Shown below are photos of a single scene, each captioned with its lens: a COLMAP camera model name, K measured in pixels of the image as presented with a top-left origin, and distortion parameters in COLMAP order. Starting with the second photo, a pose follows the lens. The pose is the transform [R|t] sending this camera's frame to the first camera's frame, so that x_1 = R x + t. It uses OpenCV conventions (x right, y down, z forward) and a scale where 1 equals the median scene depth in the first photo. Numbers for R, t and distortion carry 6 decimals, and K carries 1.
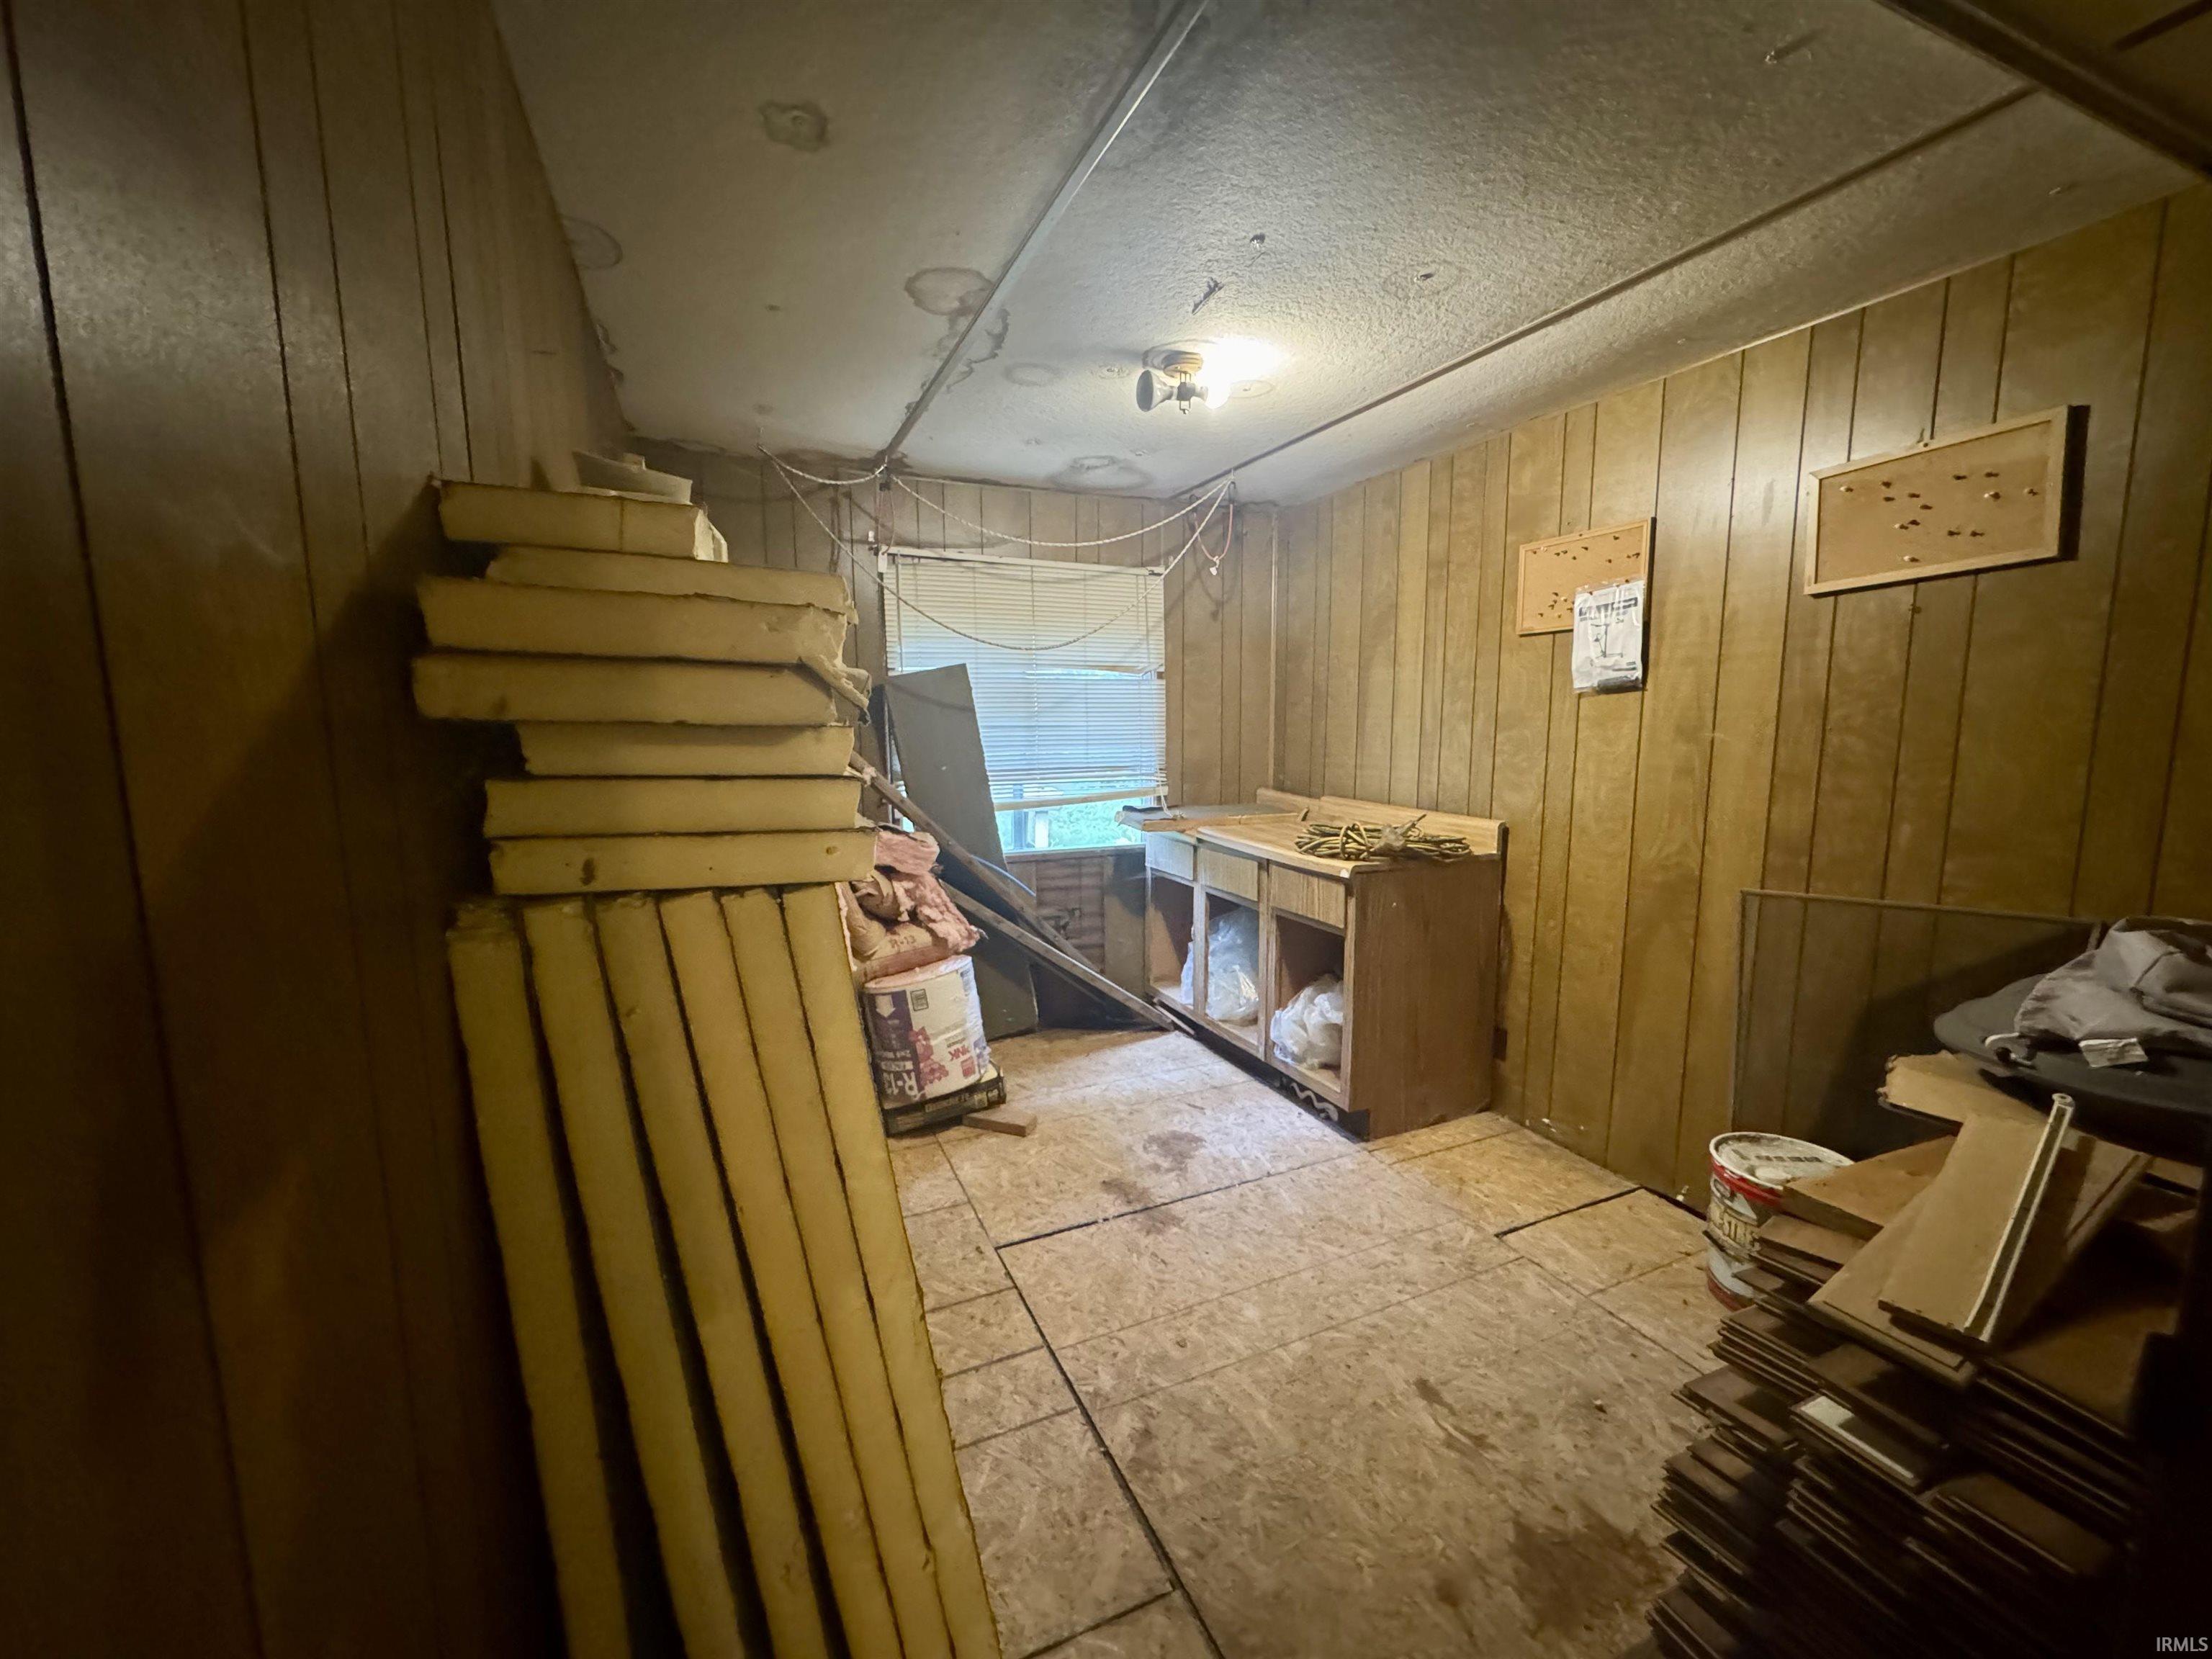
lens RADIAL K [[875.4, 0, 1106.0], [0, 875.4, 829.5], [0, 0, 1]] dist [-0.003269, -0.000628]
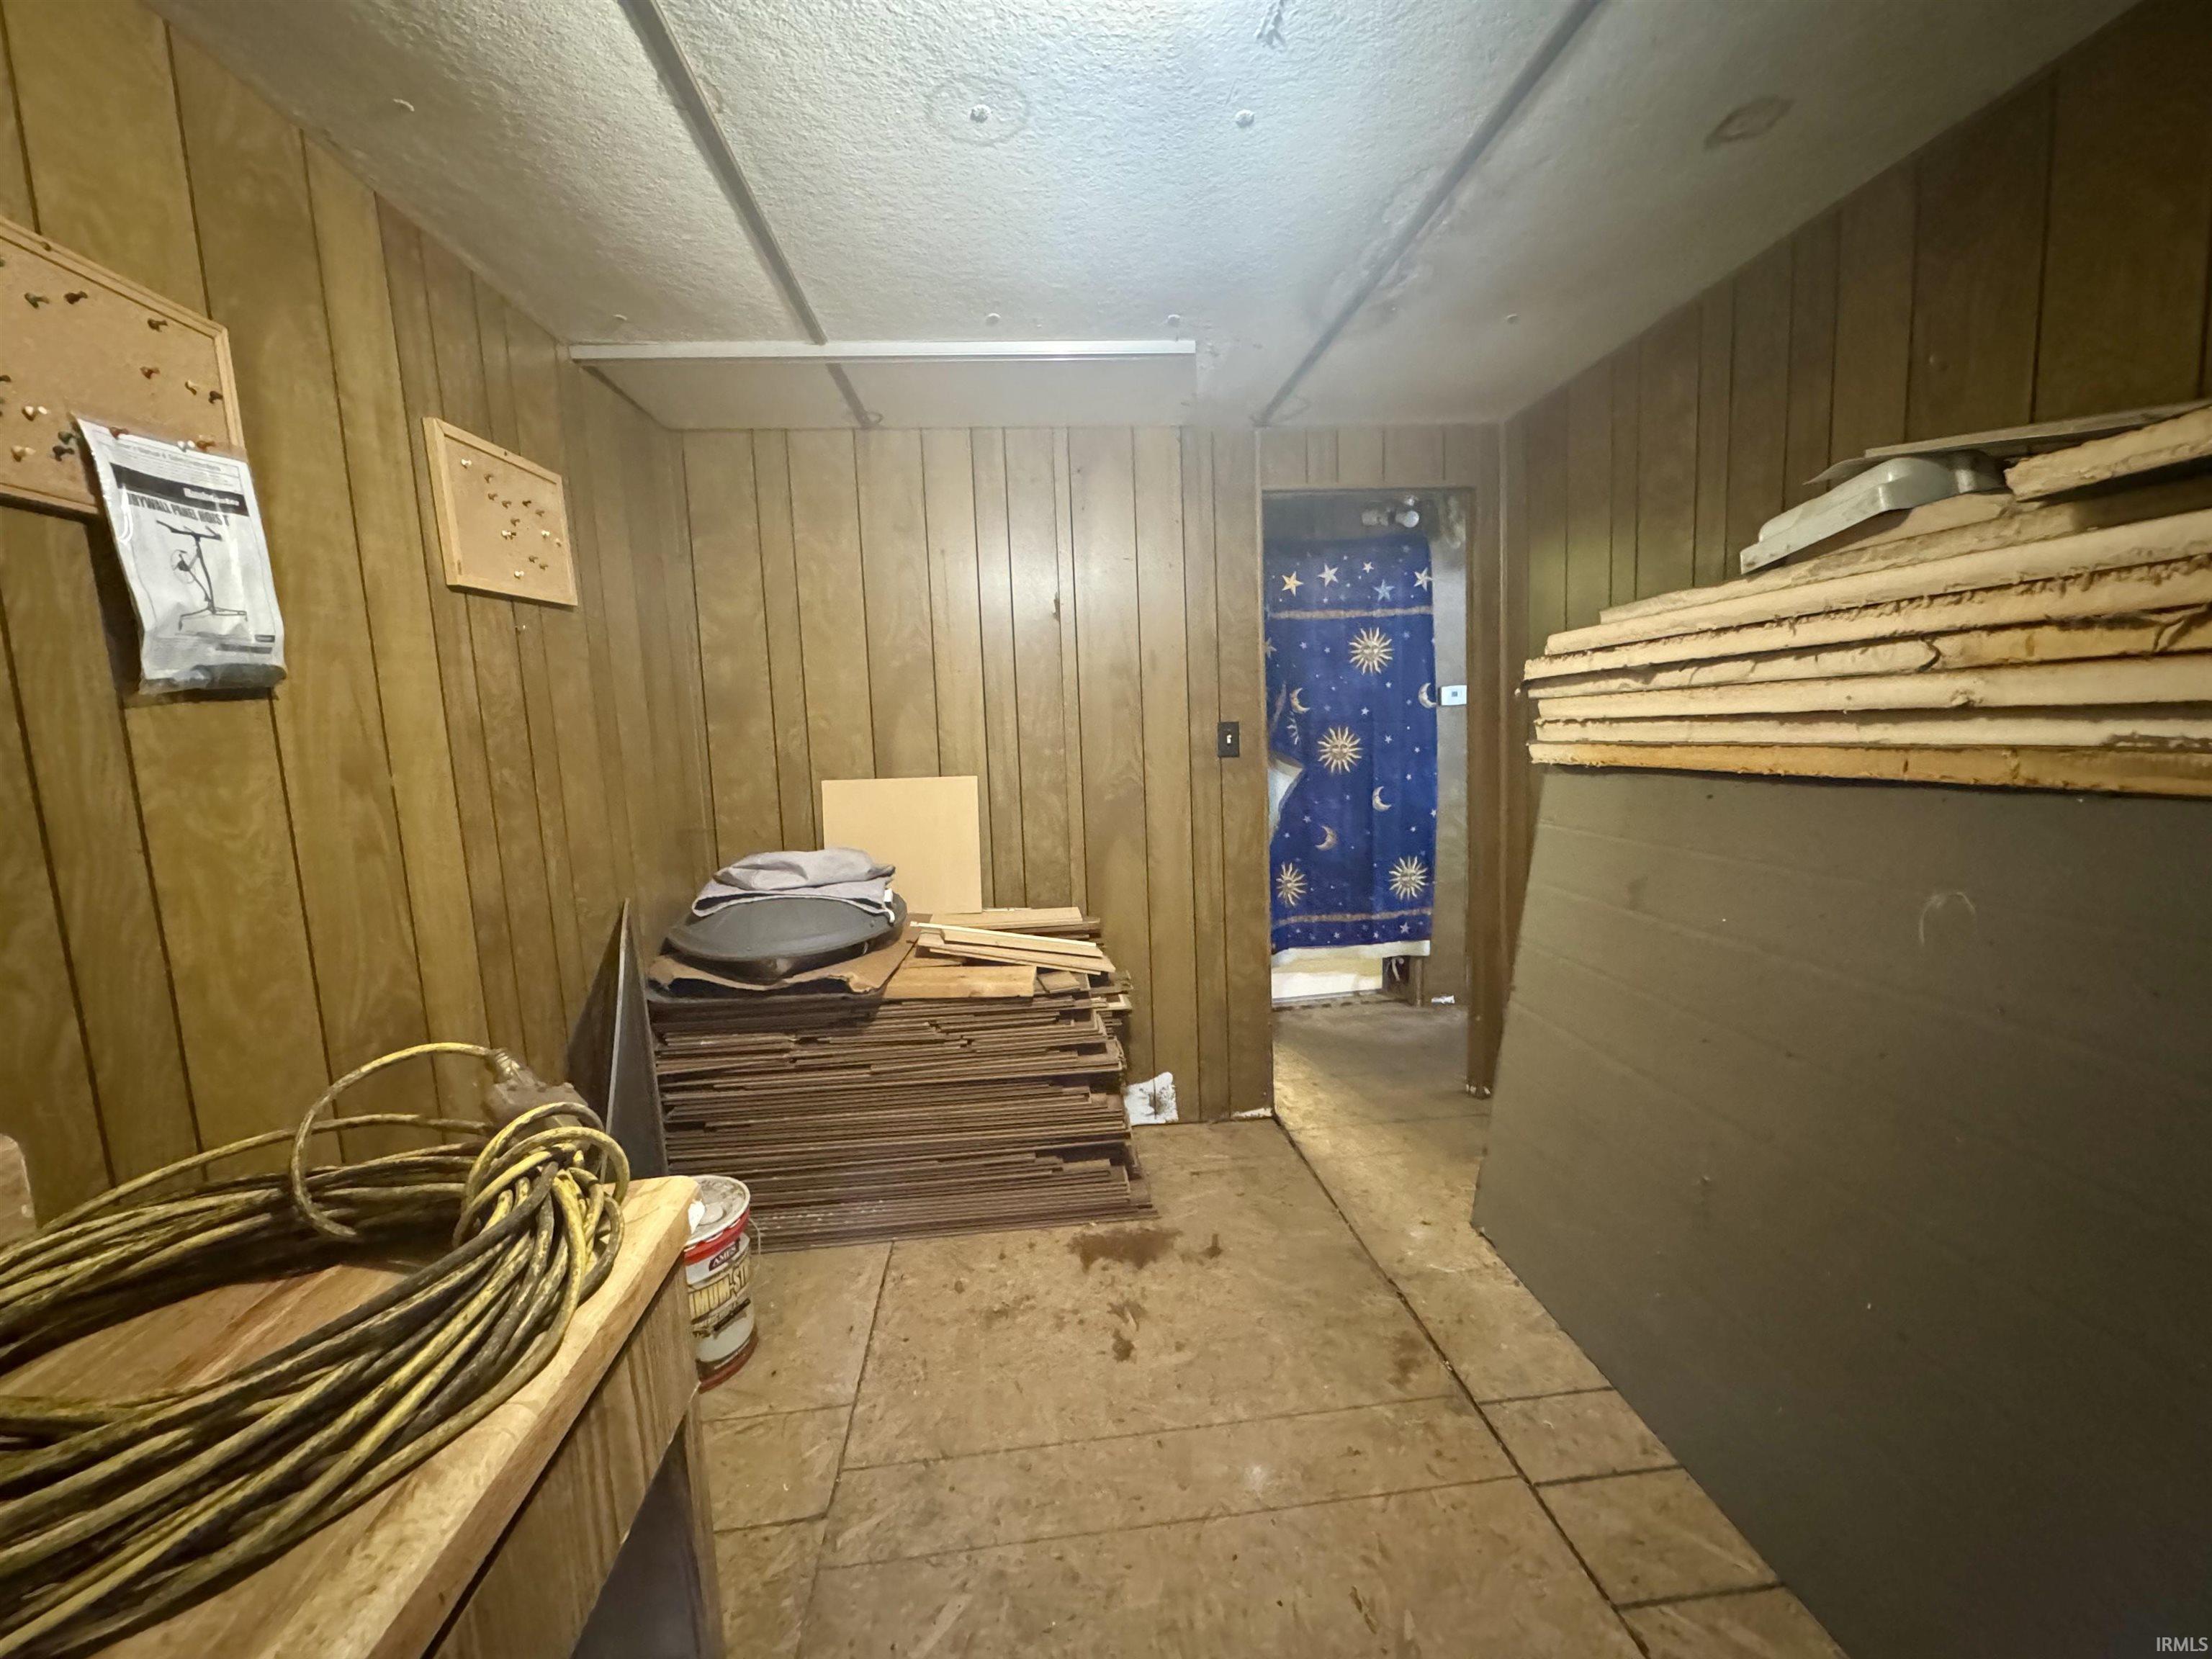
lens RADIAL K [[875.4, 0, 1106.0], [0, 875.4, 829.5], [0, 0, 1]] dist [-0.003269, -0.000628]
pose [[-0.943001, 0.003225, 0.332775, 0.023078], [0.085373, 0.968833, 0.232537, -0.167478], [-0.321653, 0.247693, -0.913886, 1.362220]]
